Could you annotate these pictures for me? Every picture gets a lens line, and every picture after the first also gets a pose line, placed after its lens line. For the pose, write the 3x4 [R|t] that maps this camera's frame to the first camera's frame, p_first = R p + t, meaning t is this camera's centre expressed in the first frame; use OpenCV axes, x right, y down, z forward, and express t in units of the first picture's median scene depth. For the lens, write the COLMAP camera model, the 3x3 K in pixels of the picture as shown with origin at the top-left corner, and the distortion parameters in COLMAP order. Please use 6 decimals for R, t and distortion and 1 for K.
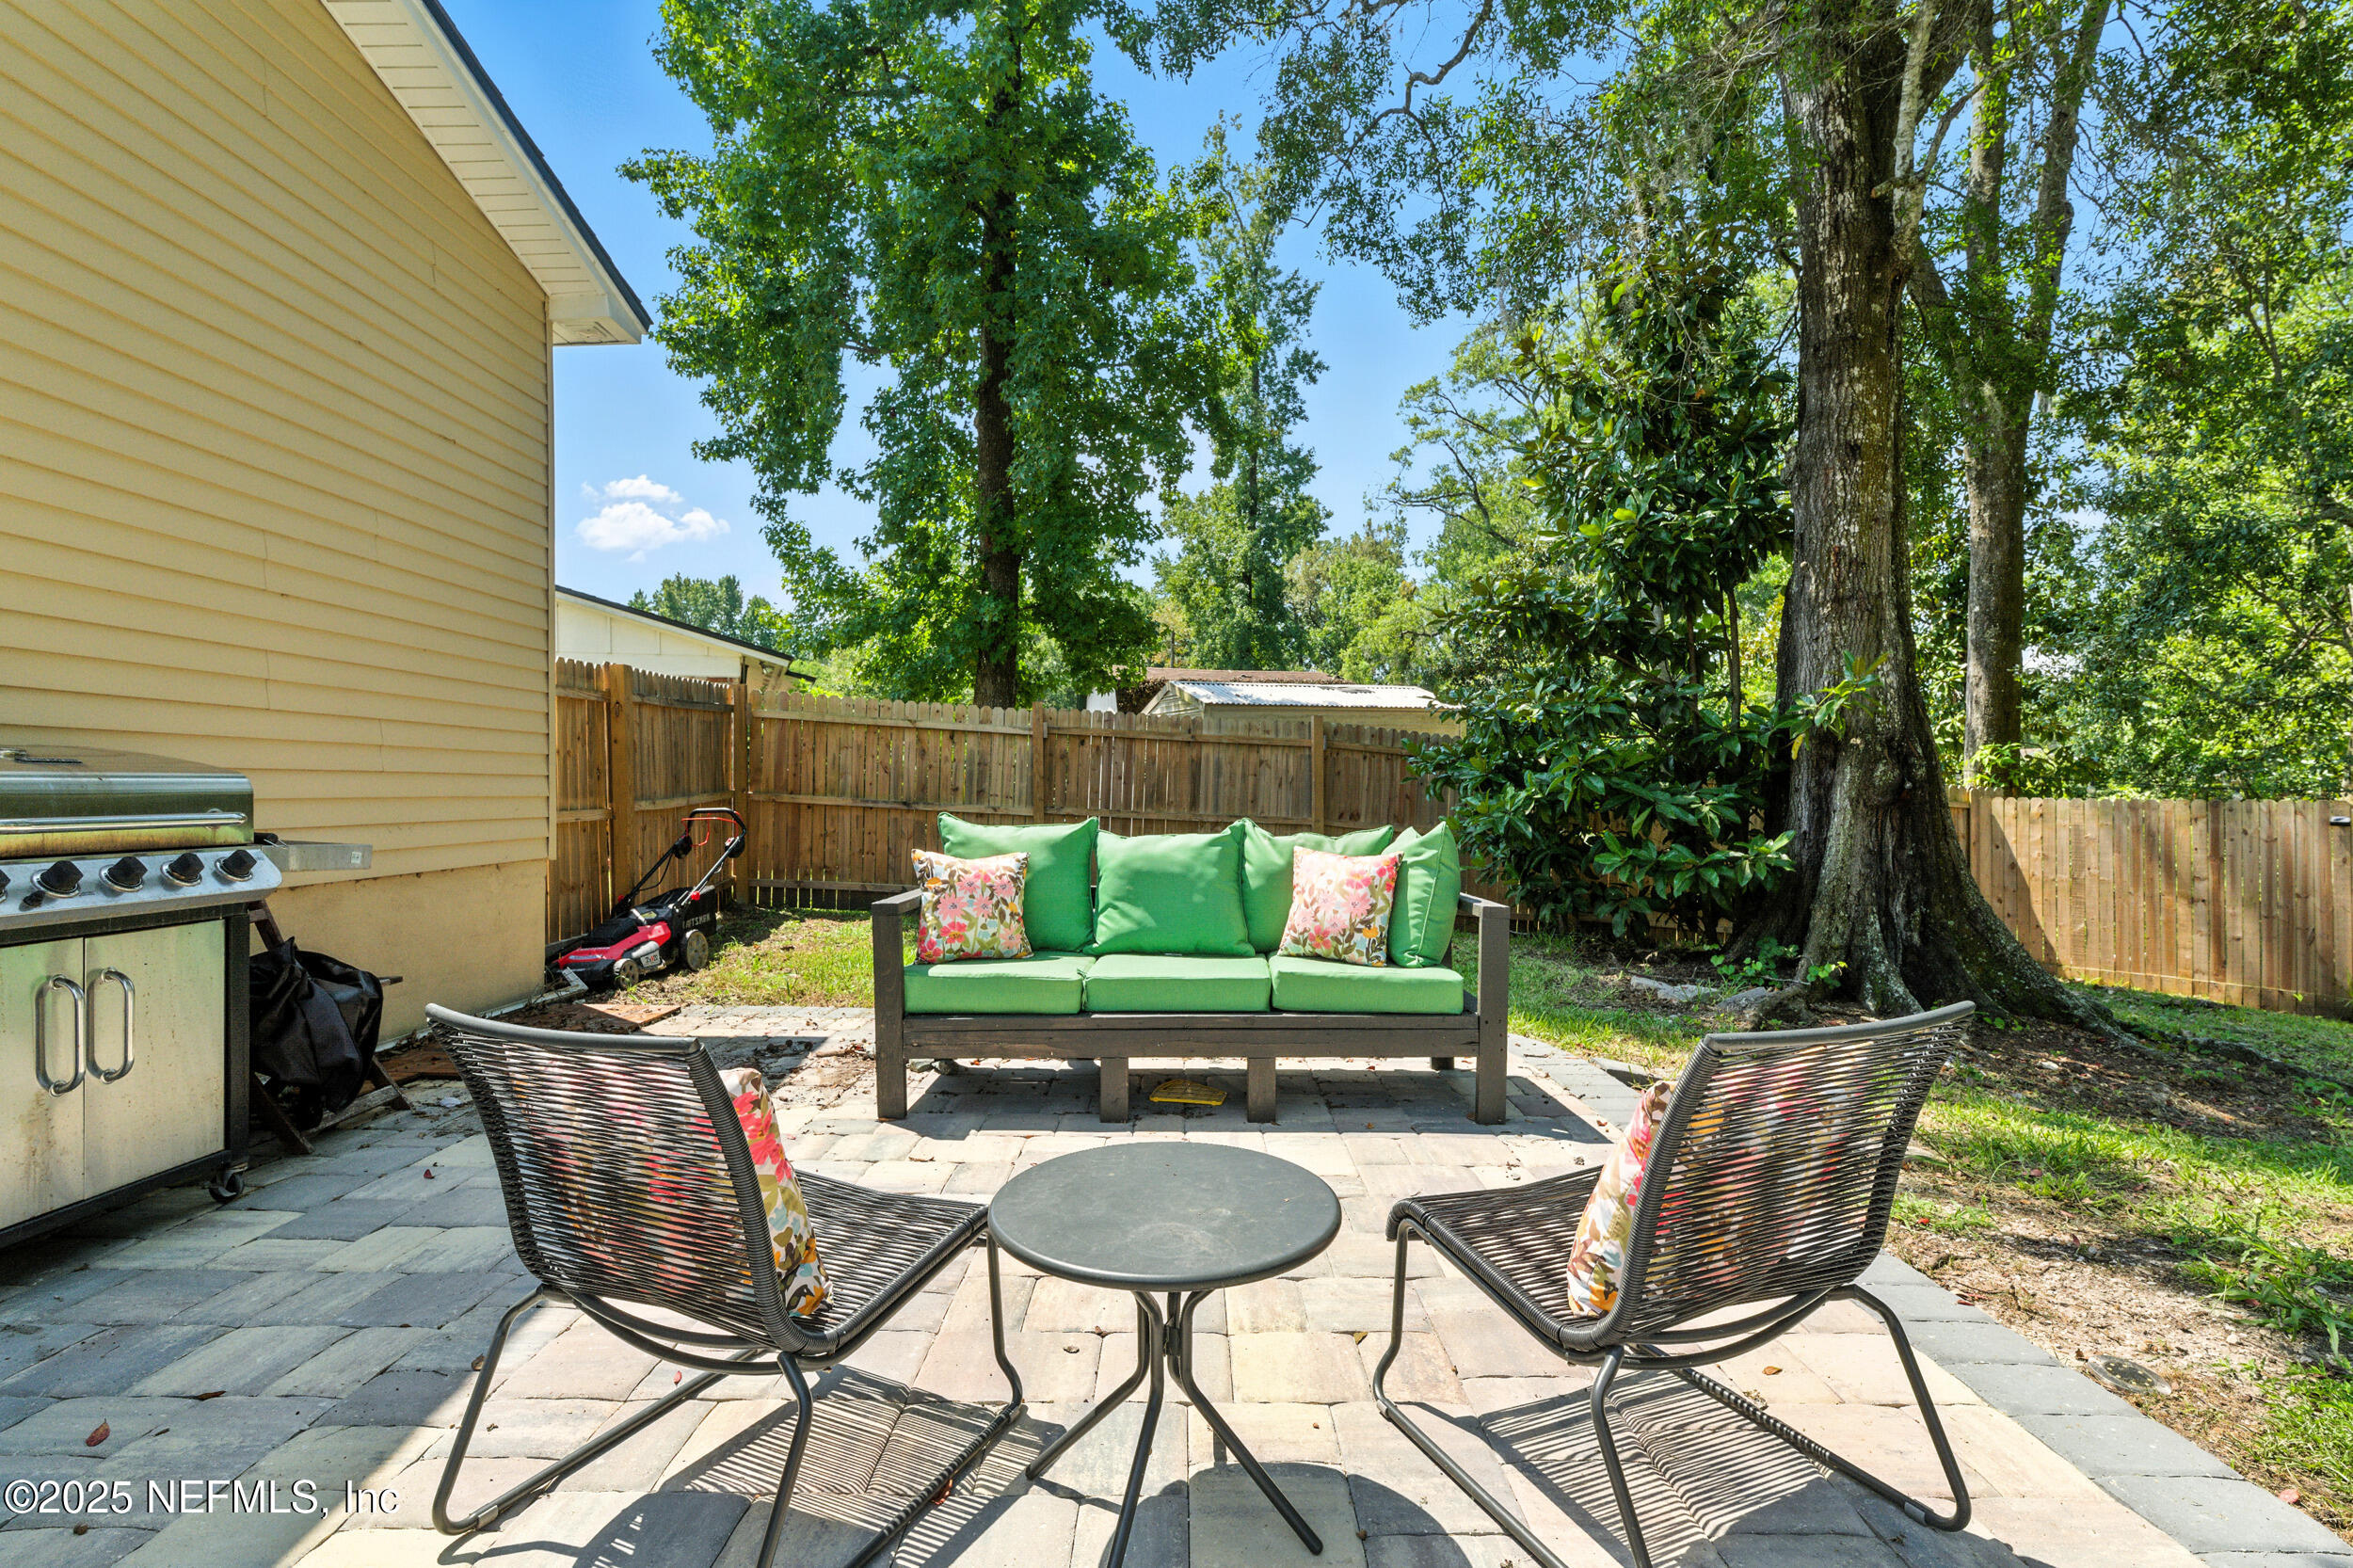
lens RADIAL K [[1056.6, 0, 1176.5], [0, 1056.6, 784.0], [0, 0, 1]] dist [-0.002535, -0.000768]
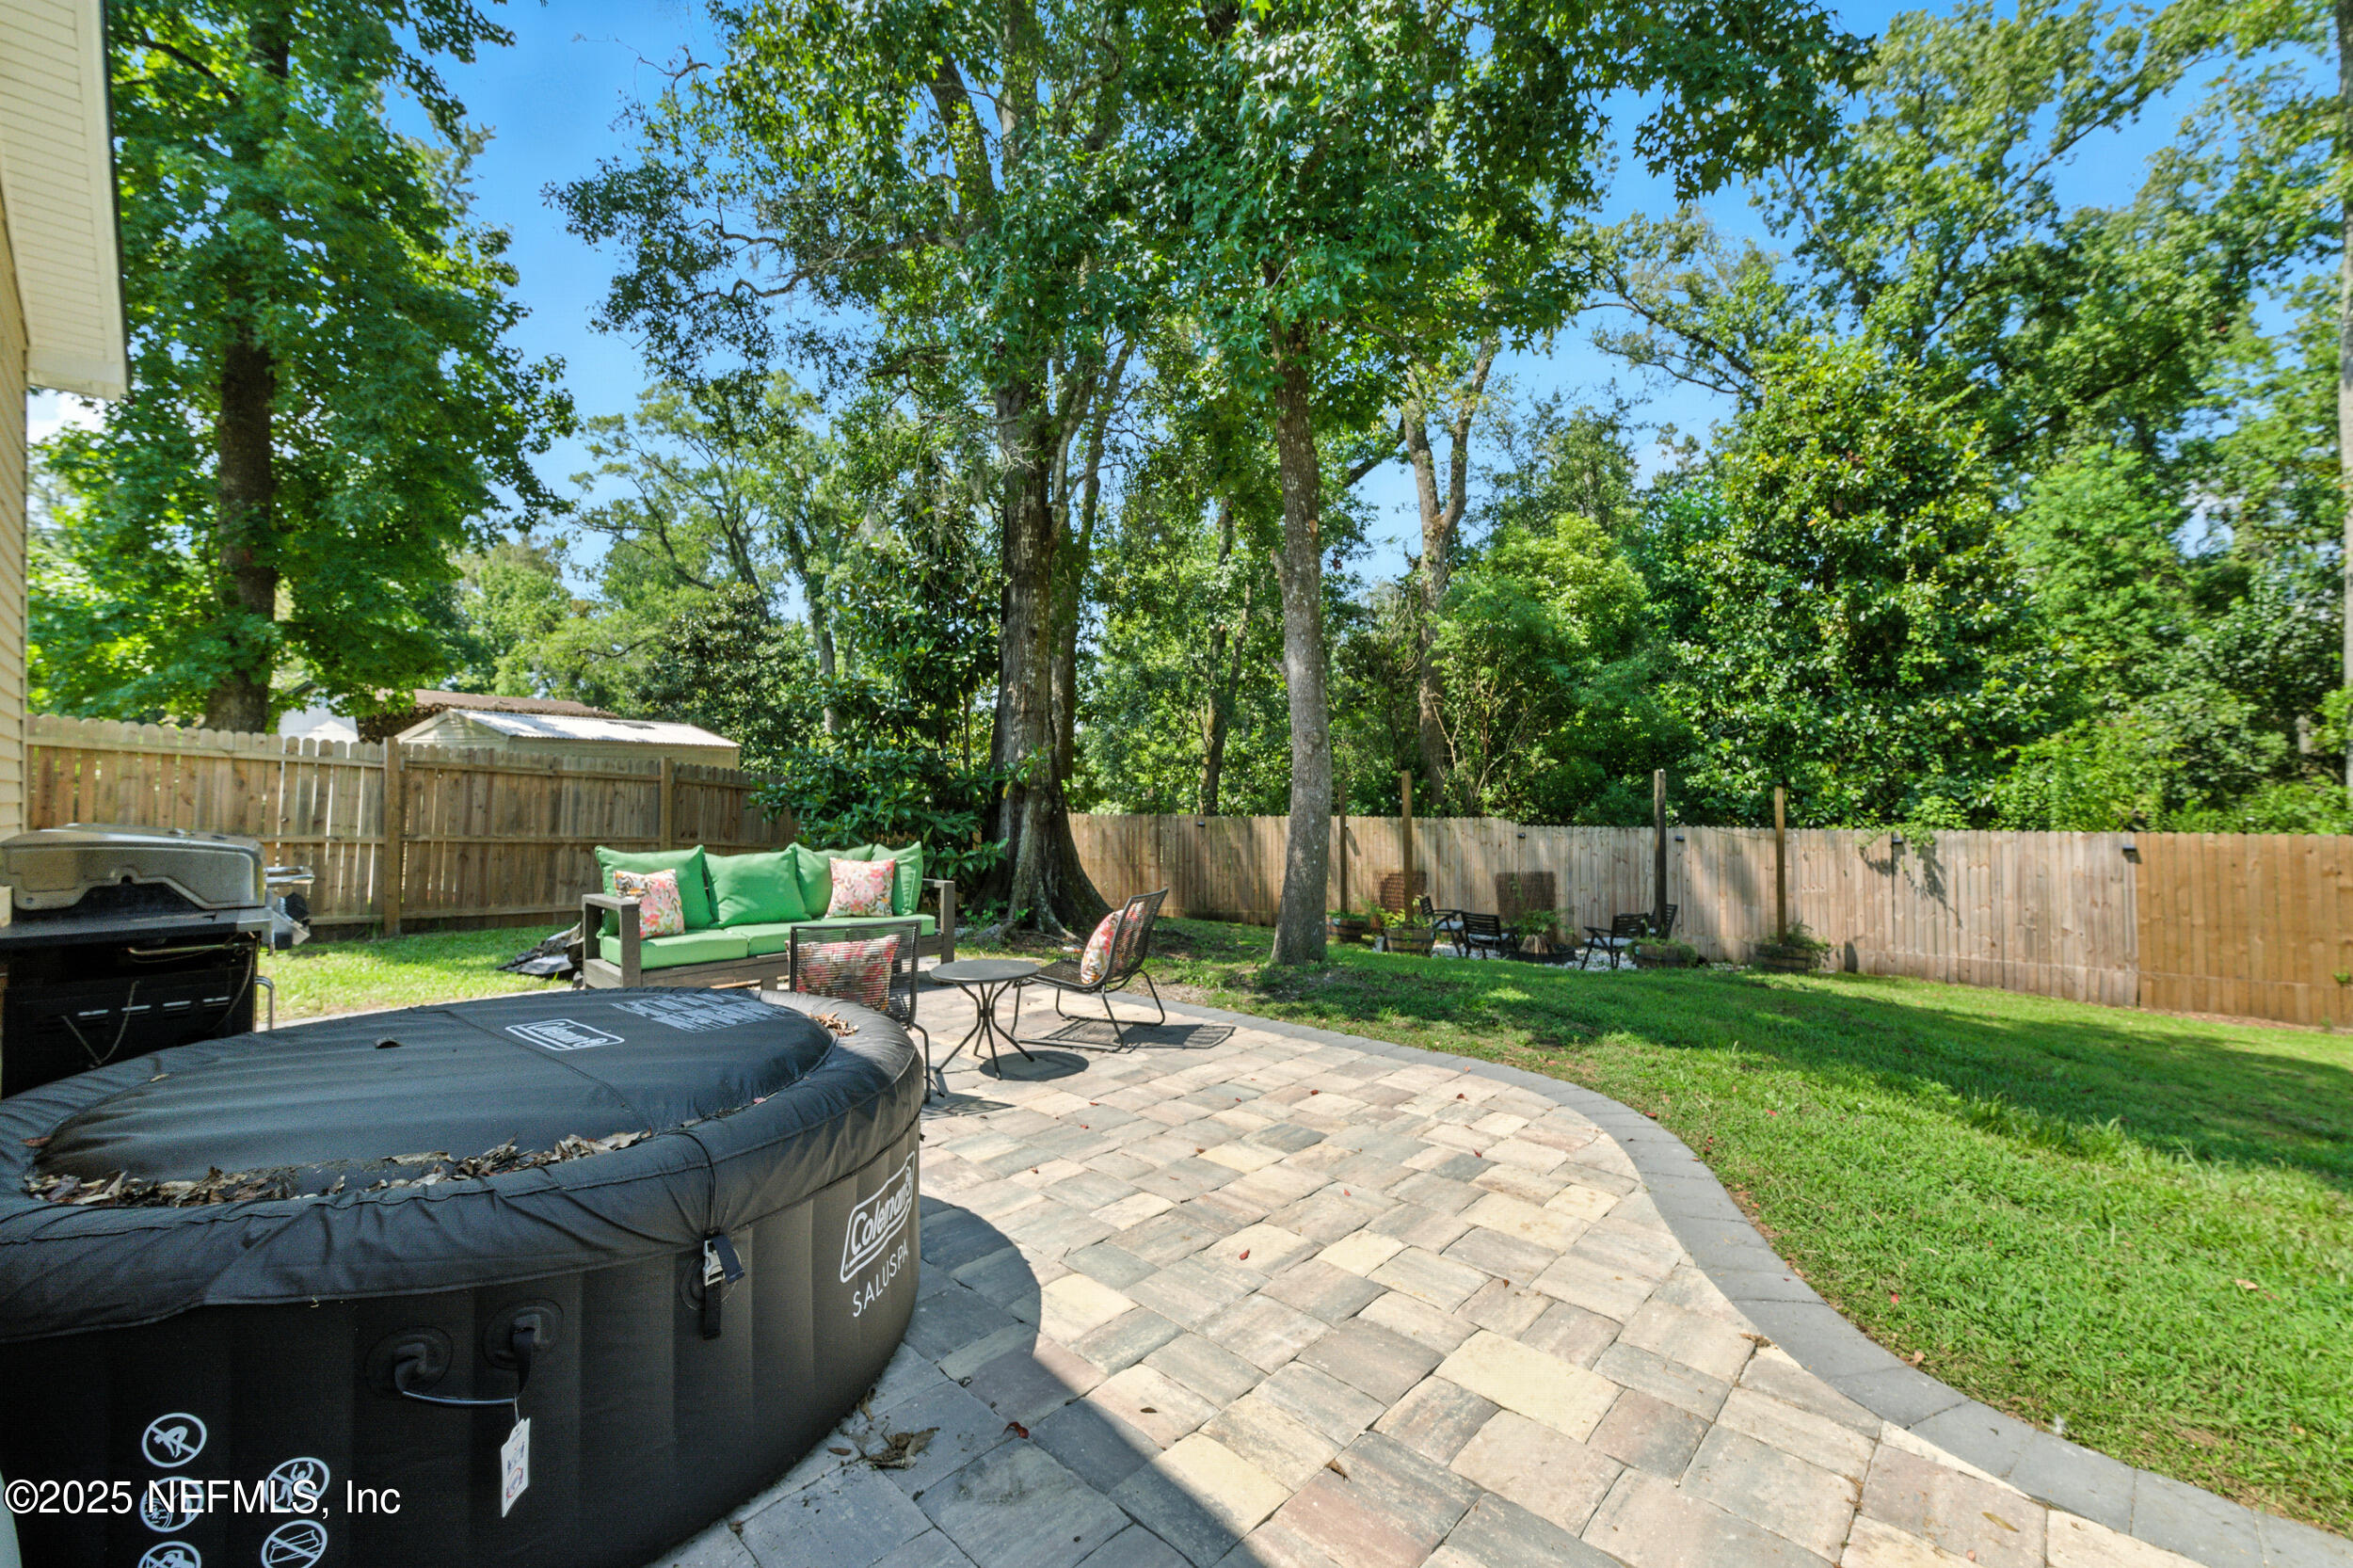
lens RADIAL K [[935.9, 0, 1176.5], [0, 935.9, 784.0], [0, 0, 1]] dist [-0.002110, -0.000479]
pose [[0.681994, 0.010914, 0.731276, -0.320575], [-0.003153, 0.999923, -0.011984, -0.024641], [-0.731351, 0.005868, 0.681976, -0.257406]]
